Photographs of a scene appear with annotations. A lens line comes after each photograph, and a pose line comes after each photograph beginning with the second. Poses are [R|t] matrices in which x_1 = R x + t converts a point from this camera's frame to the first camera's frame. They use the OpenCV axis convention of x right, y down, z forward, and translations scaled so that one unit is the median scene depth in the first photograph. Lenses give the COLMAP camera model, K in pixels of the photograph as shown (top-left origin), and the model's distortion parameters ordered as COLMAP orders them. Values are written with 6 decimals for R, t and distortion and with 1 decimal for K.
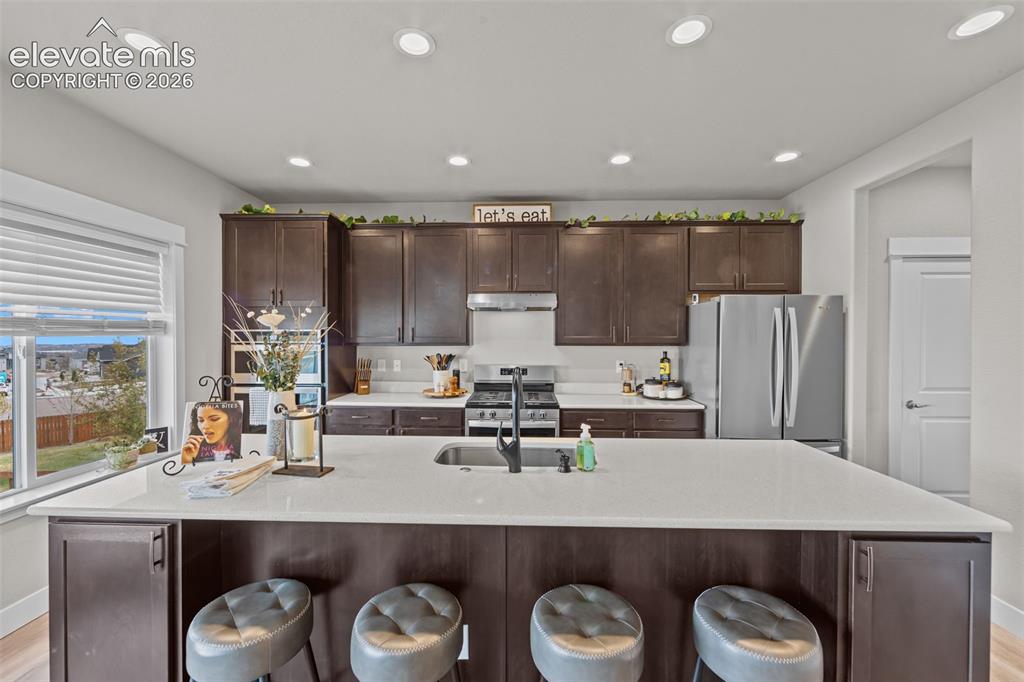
lens RADIAL K [[407.1, 0, 510.5], [0, 407.1, 335.6], [0, 0, 1]] dist [-0.000685, 0.000420]
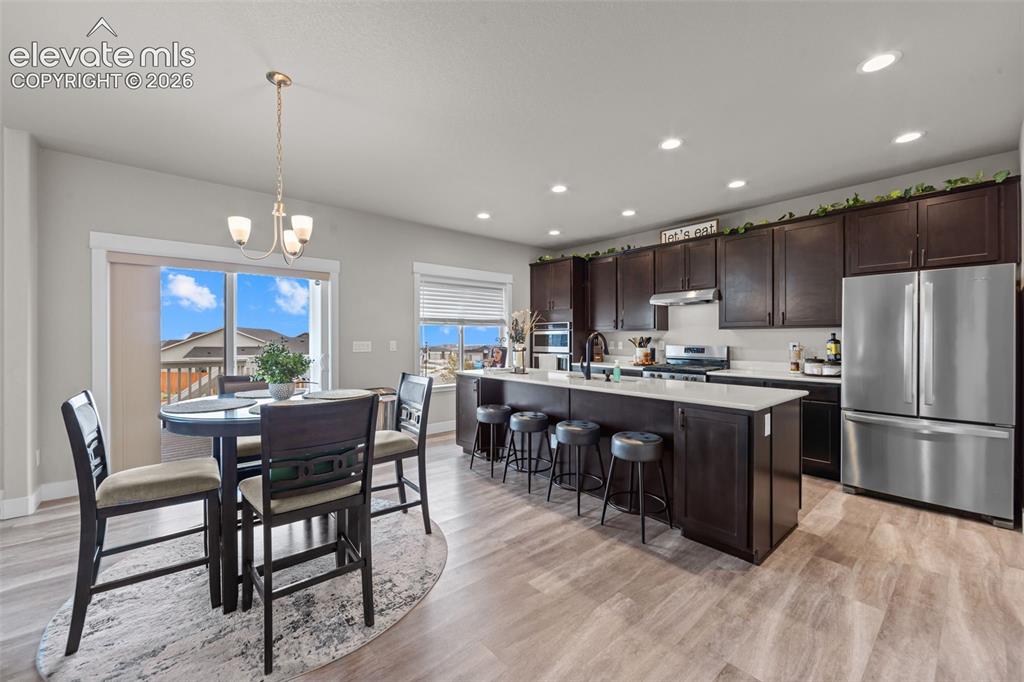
lens RADIAL K [[407.1, 0, 513.8], [0, 407.1, 341.5], [0, 0, 1]] dist [-0.000685, 0.000420]
pose [[0.680362, 0.001800, -0.732874, 0.608445], [-0.000797, 0.999998, 0.001715, 0.061066], [0.732876, -0.000583, 0.680362, -0.344189]]
